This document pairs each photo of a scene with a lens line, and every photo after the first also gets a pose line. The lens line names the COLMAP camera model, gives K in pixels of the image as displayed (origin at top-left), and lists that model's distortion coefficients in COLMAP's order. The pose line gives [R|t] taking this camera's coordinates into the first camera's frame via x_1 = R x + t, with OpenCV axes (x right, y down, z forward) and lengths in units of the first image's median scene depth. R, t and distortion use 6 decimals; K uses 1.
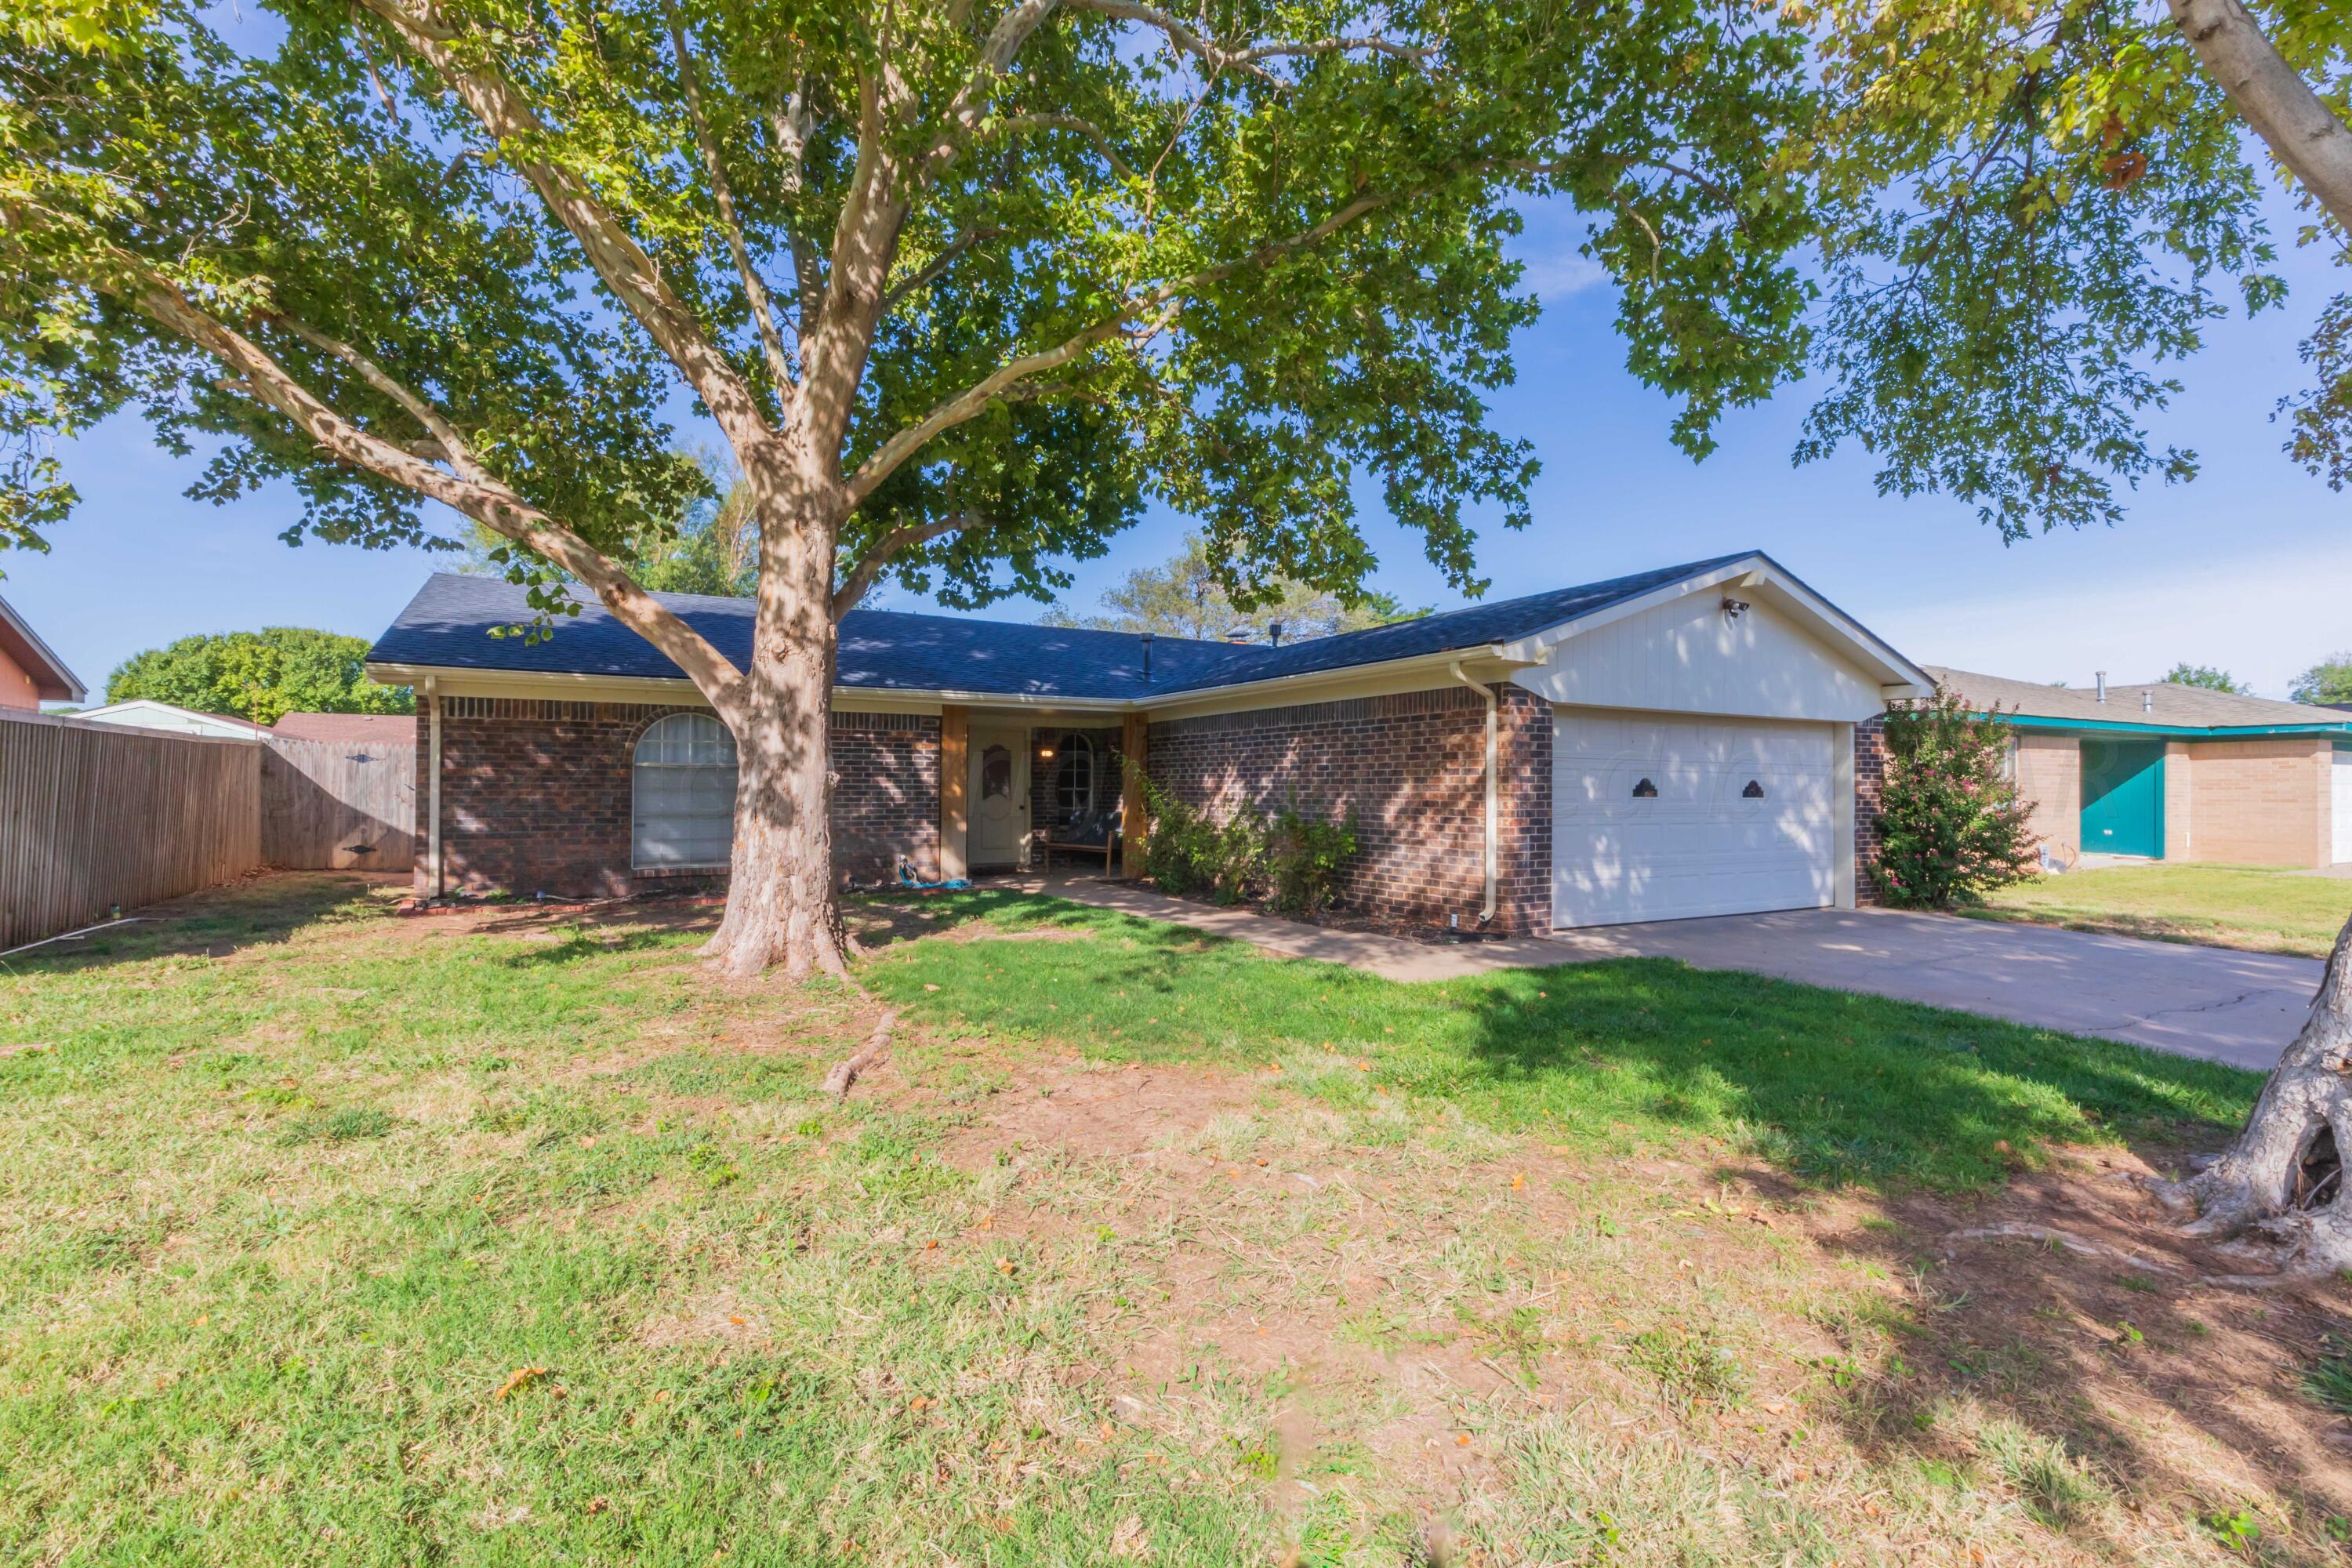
lens RADIAL K [[1053.6, 0, 1189.3], [0, 1053.6, 792.1], [0, 0, 1]] dist [0.011711, -0.000100]
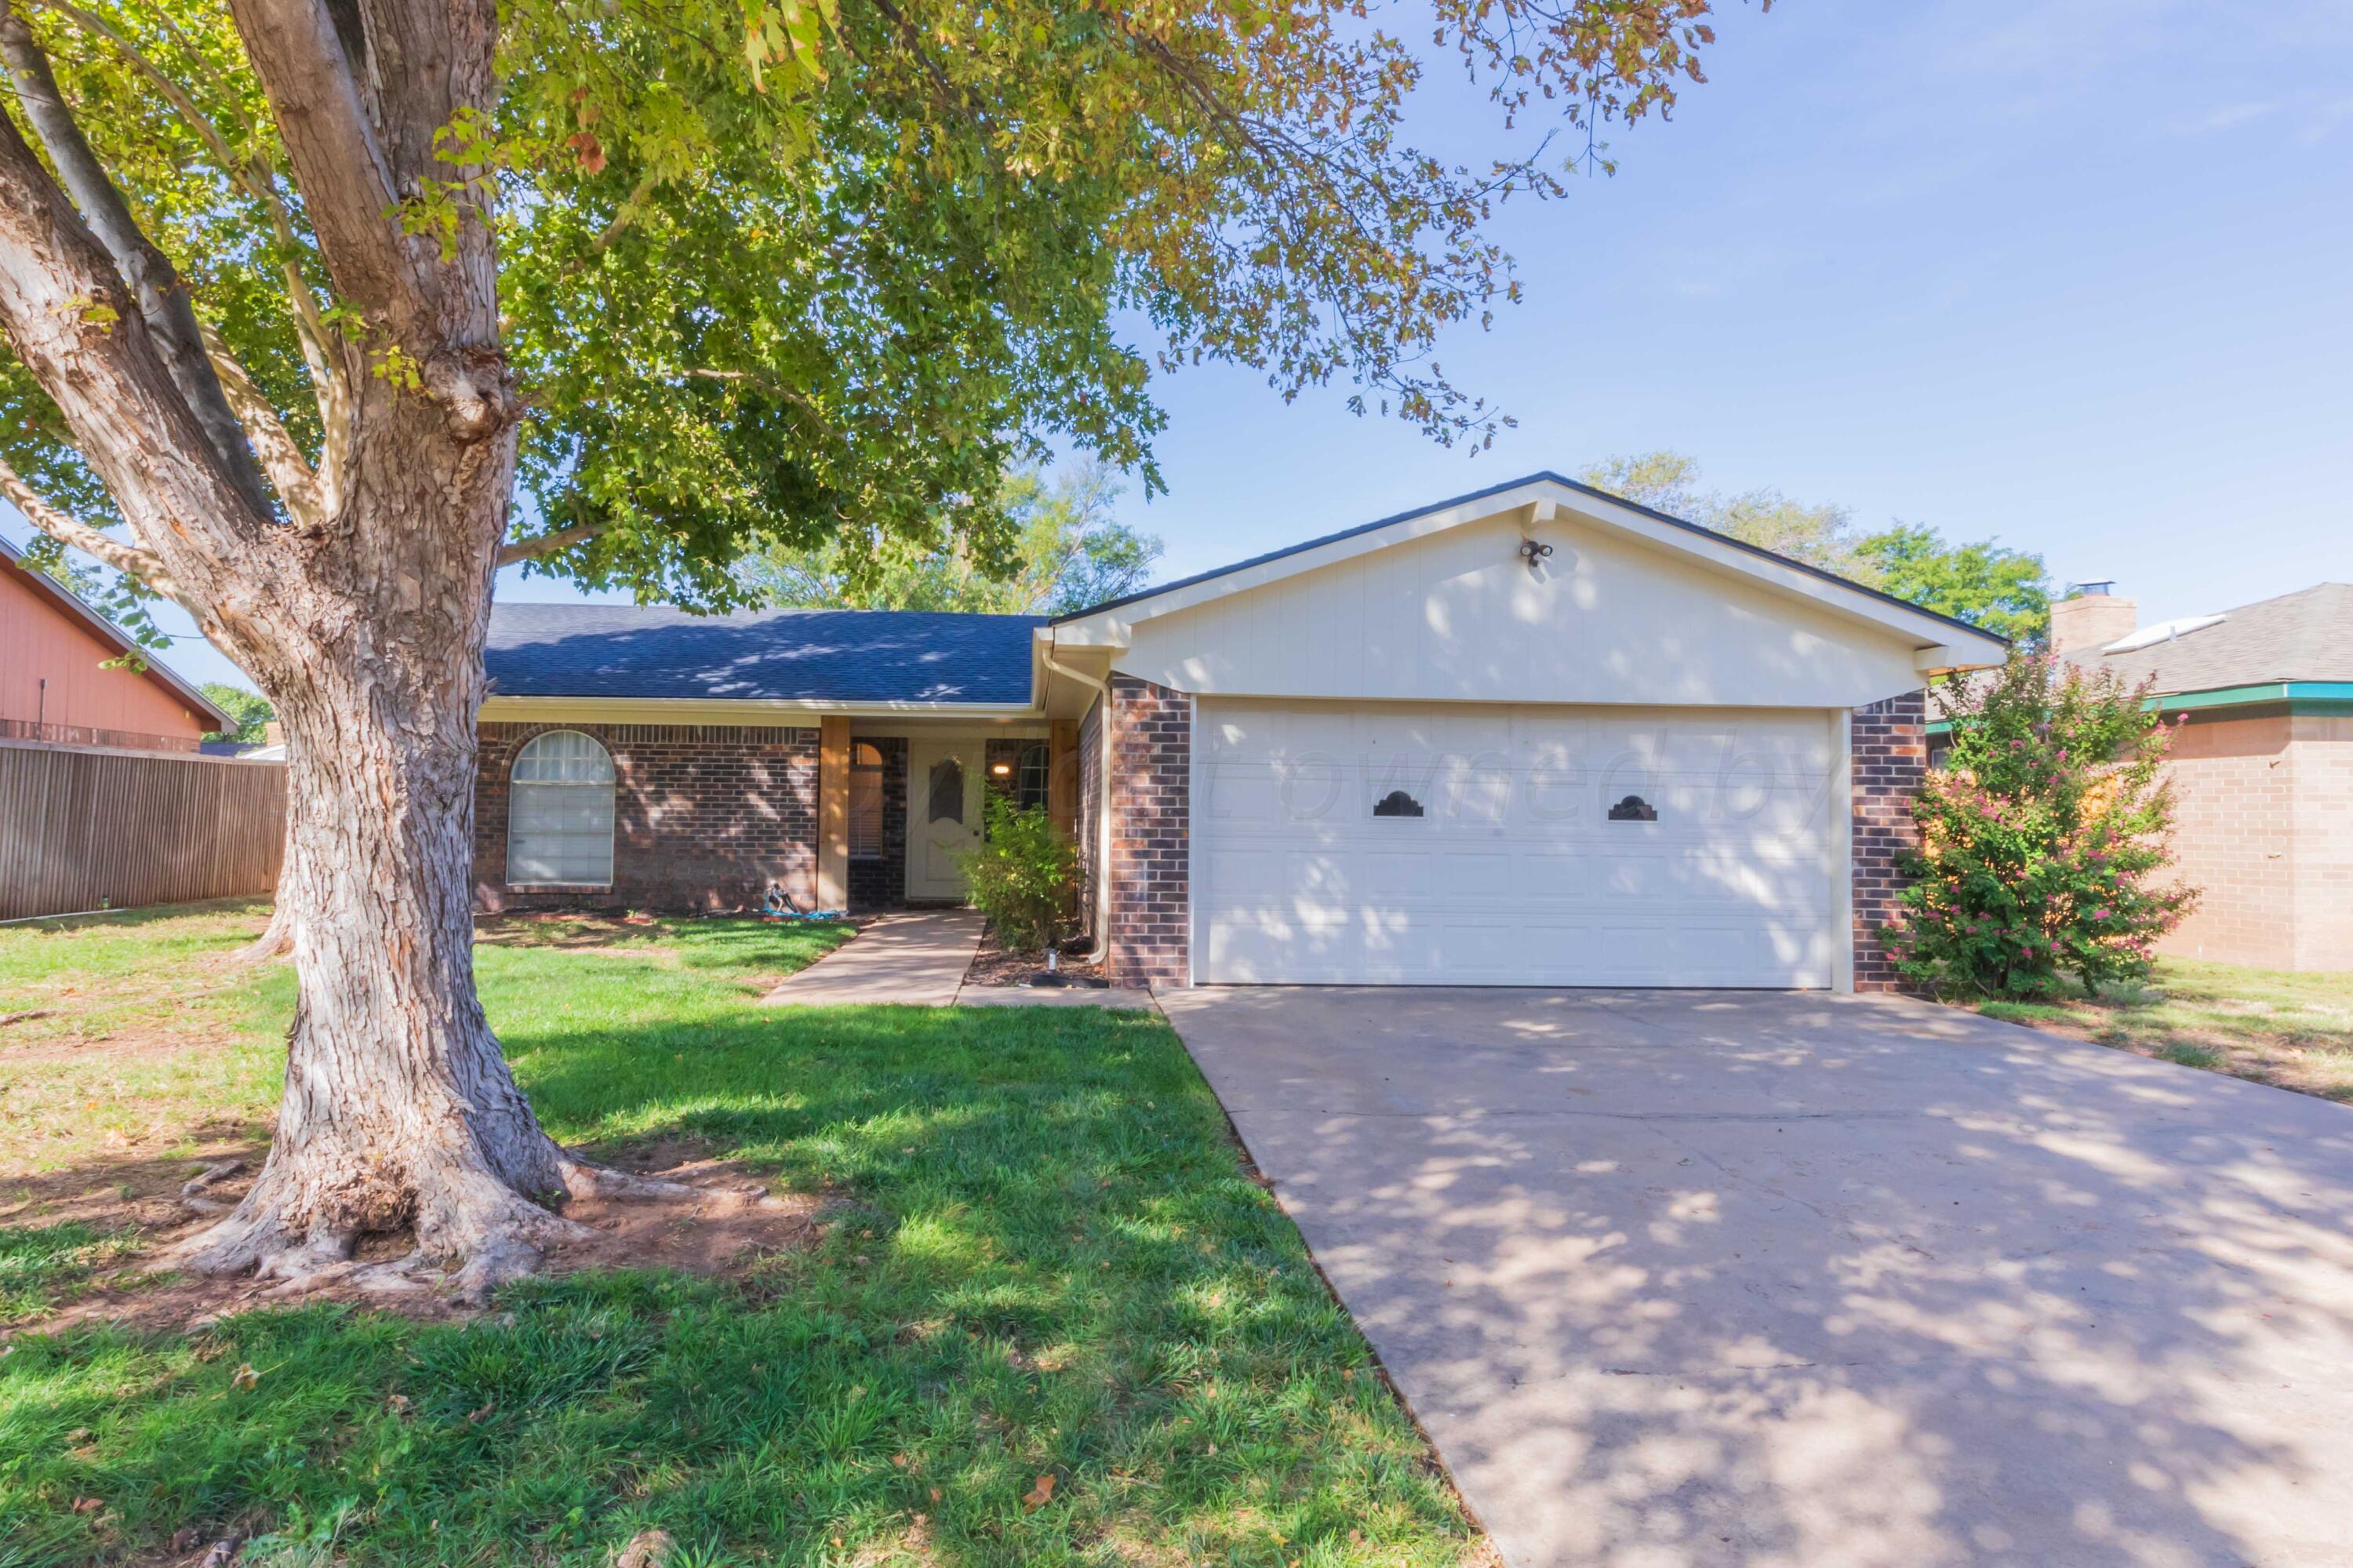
lens RADIAL K [[1445.2, 0, 1176.5], [0, 1445.2, 784.0], [0, 0, 1]] dist [0.035402, 0.000929]
pose [[0.896518, -0.004731, -0.442982, 0.659808], [-0.010343, 0.999447, -0.031607, 0.013700], [0.442886, 0.032918, 0.895973, 0.019785]]
